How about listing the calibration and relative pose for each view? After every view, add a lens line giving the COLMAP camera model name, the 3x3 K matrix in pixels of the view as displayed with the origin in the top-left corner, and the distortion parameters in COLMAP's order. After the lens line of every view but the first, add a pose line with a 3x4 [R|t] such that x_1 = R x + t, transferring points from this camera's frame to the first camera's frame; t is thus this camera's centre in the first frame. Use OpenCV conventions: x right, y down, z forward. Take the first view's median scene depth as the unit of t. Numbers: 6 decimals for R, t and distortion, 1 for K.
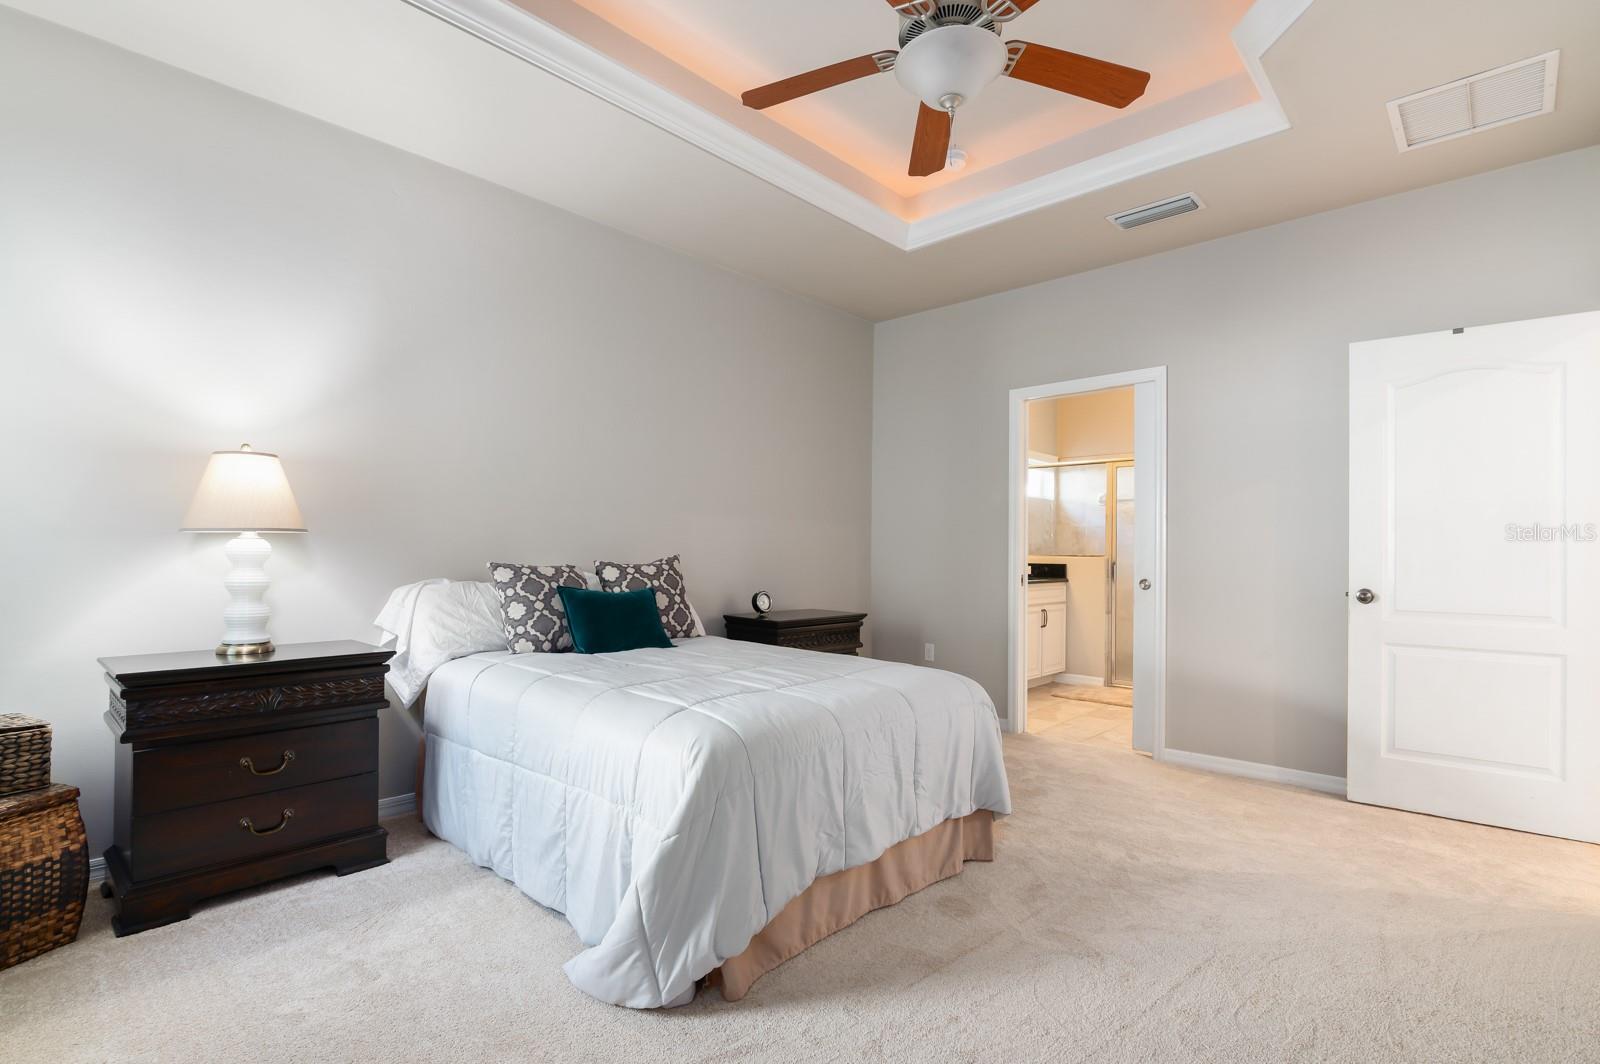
lens RADIAL K [[746.9, 0, 797.0], [0, 746.9, 555.8], [0, 0, 1]] dist [-0.001346, -0.000084]
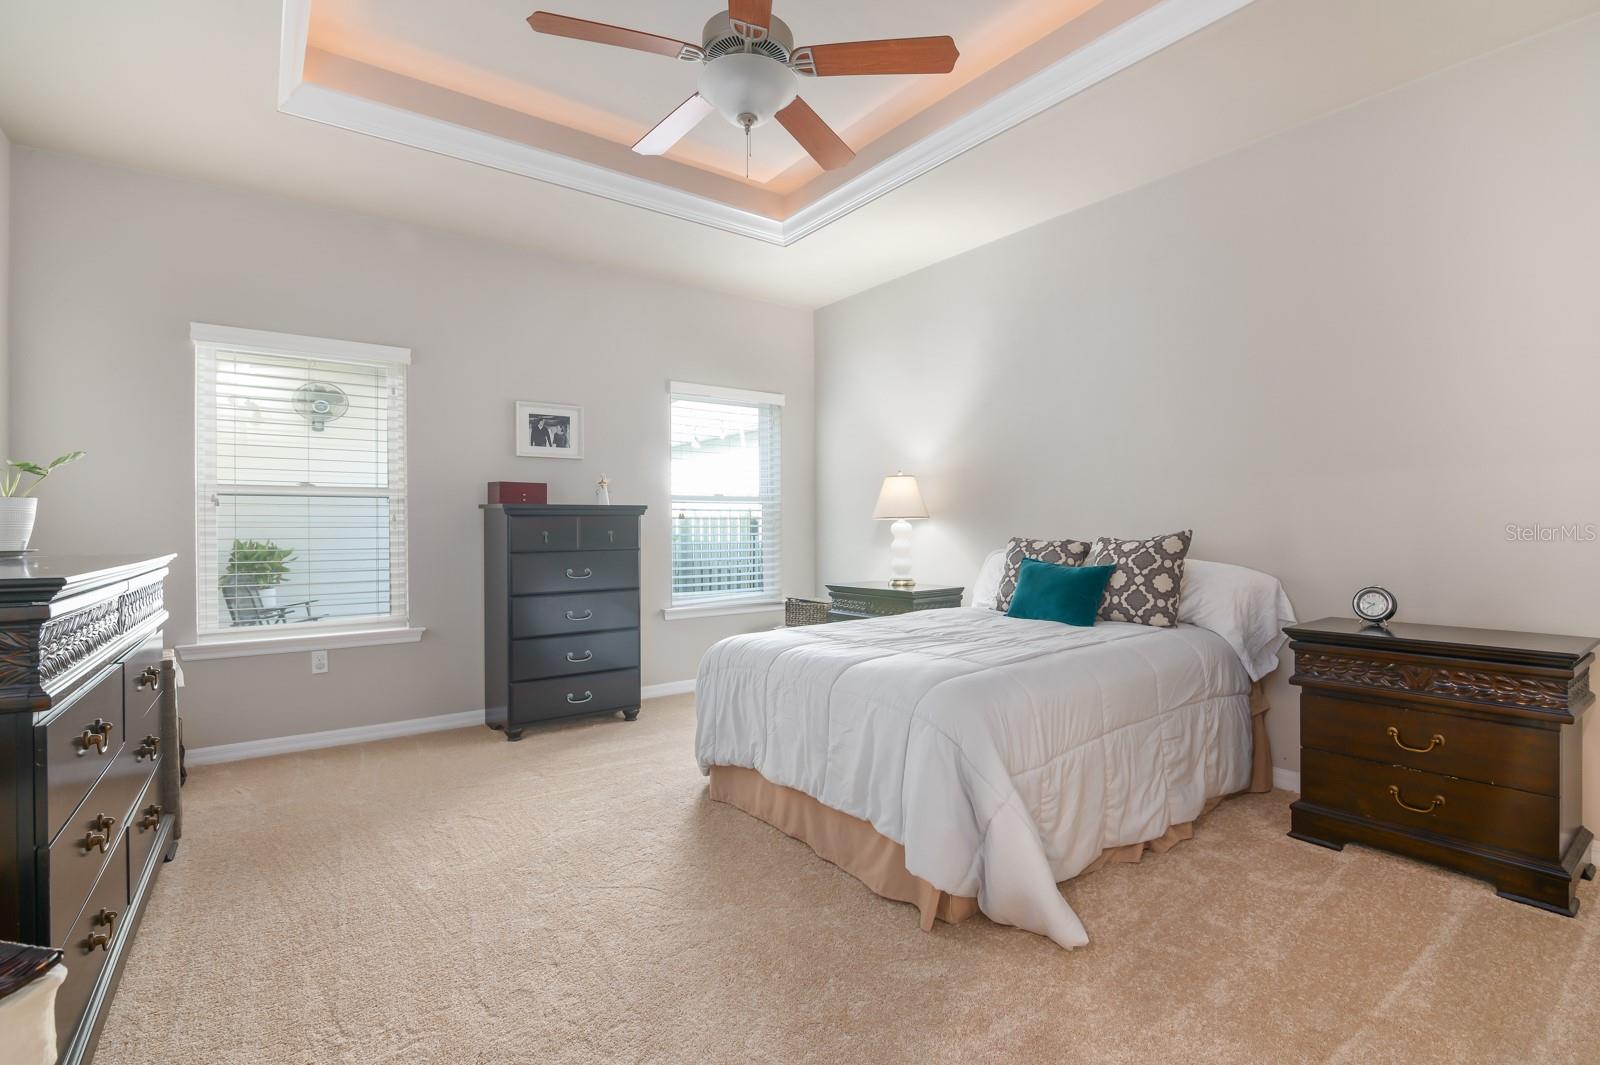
lens RADIAL K [[724.8, 0, 804.7], [0, 724.8, 545.8], [0, 0, 1]] dist [-0.019827, -0.000005]
pose [[-0.166585, 0.018812, -0.985848, 0.785400], [0.004070, 0.999823, 0.018391, 0.000062], [0.986019, -0.000949, -0.166632, 0.785408]]
